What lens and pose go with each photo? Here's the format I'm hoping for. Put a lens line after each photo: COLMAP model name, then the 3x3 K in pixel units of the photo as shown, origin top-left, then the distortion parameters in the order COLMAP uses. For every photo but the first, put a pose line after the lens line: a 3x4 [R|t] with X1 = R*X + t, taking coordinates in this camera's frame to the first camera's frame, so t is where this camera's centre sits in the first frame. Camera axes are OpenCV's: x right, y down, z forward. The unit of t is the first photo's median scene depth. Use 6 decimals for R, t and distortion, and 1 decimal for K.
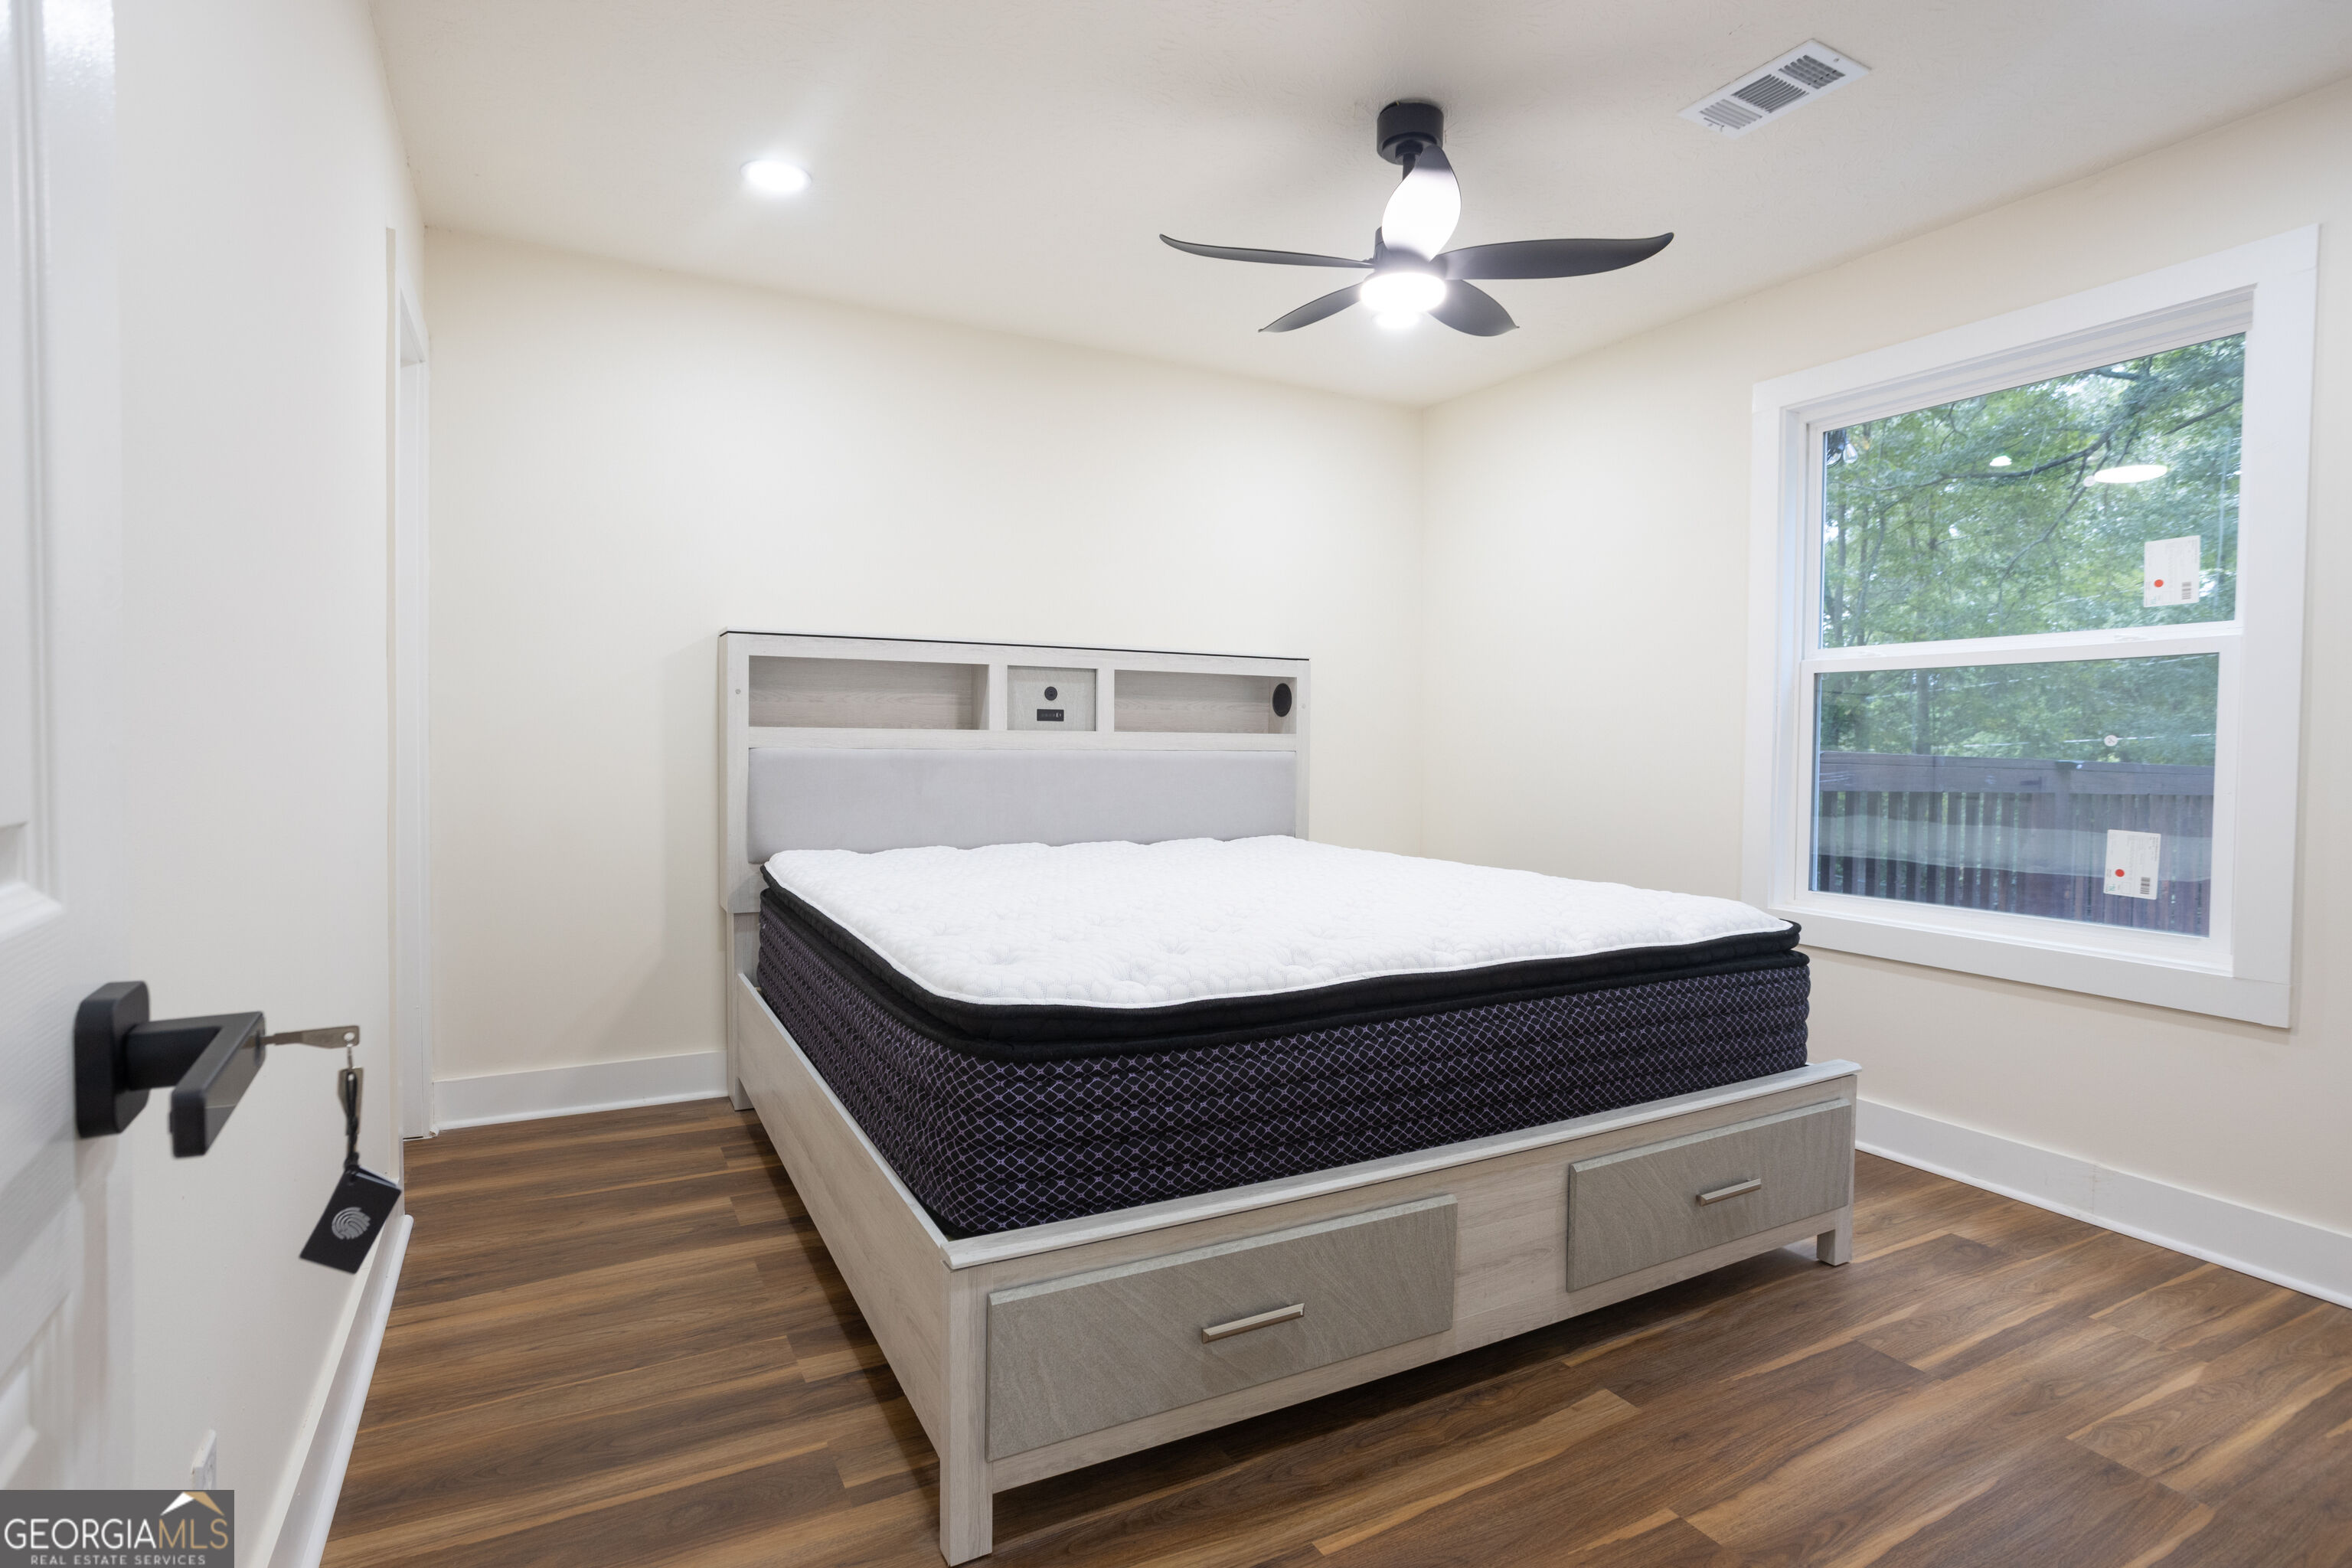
lens RADIAL K [[1146.4, 0, 1168.4], [0, 1146.4, 774.4], [0, 0, 1]] dist [-0.048739, 0.033029]
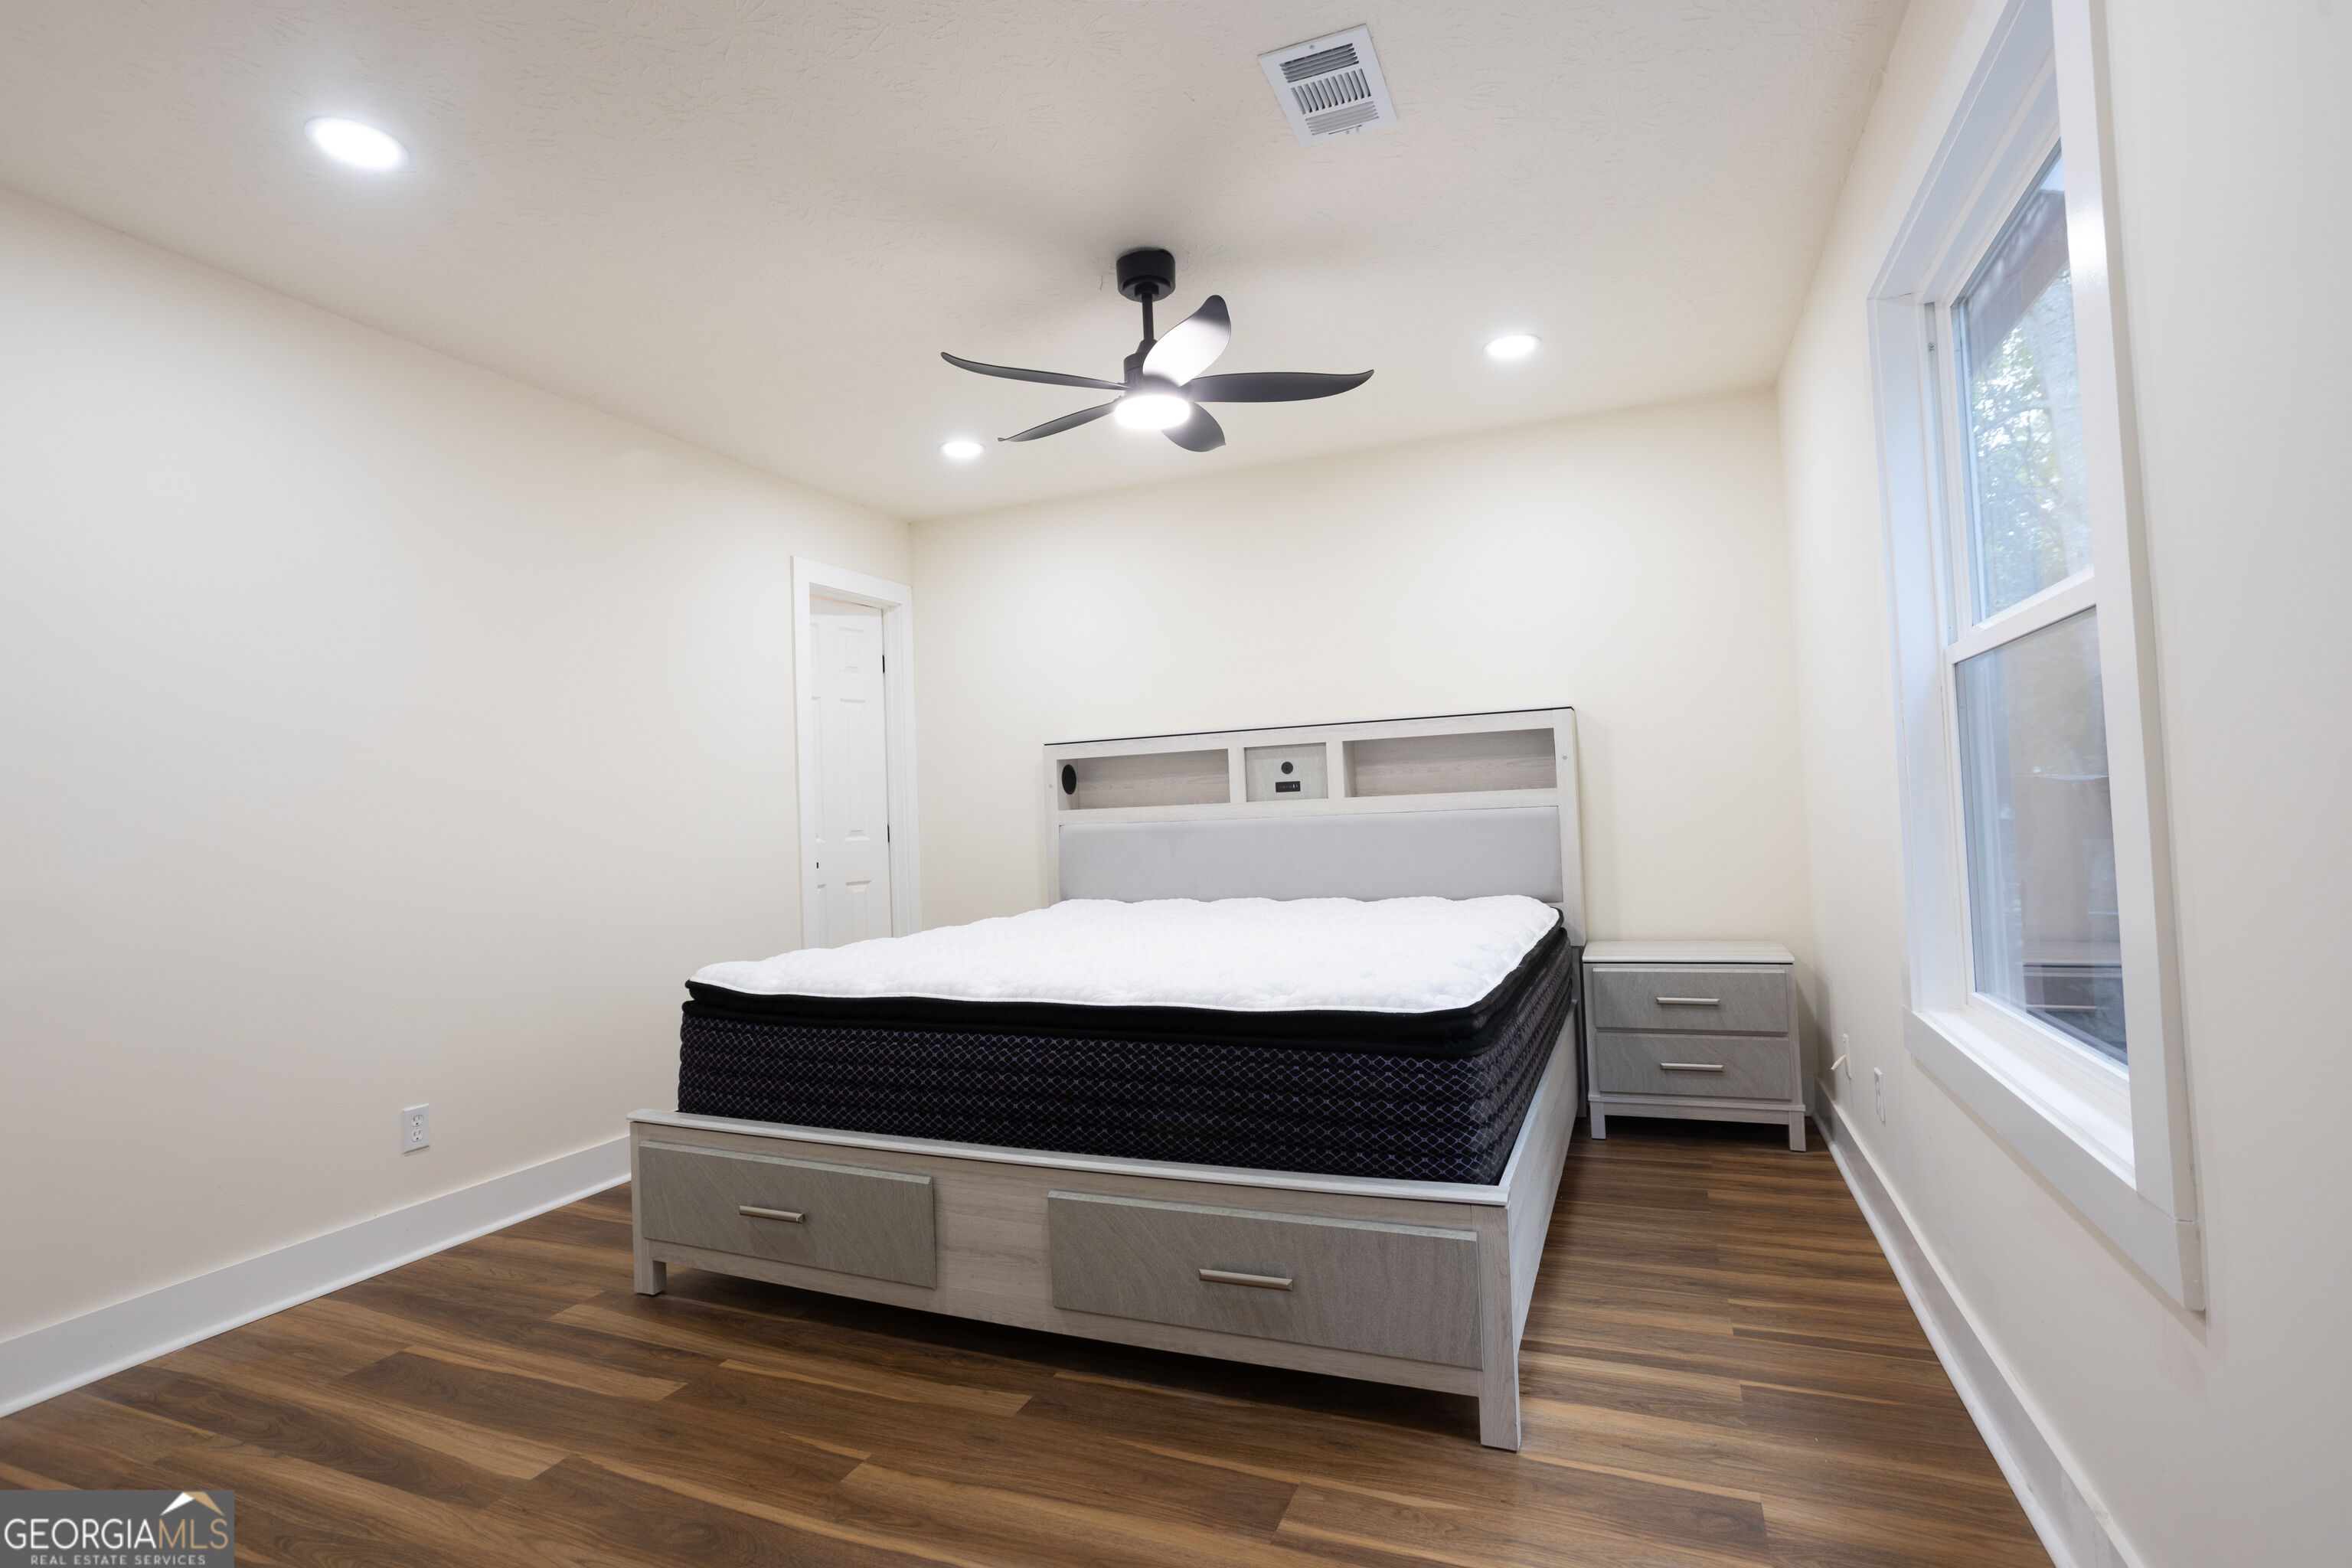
lens RADIAL K [[1100.2, 0, 1174.2], [0, 1100.2, 774.6], [0, 0, 1]] dist [-0.043783, 0.023222]
pose [[0.634998, -0.067162, -0.769588, 1.129244], [0.024178, 0.997453, -0.067098, 0.012414], [0.772135, 0.024000, 0.635005, 0.357160]]
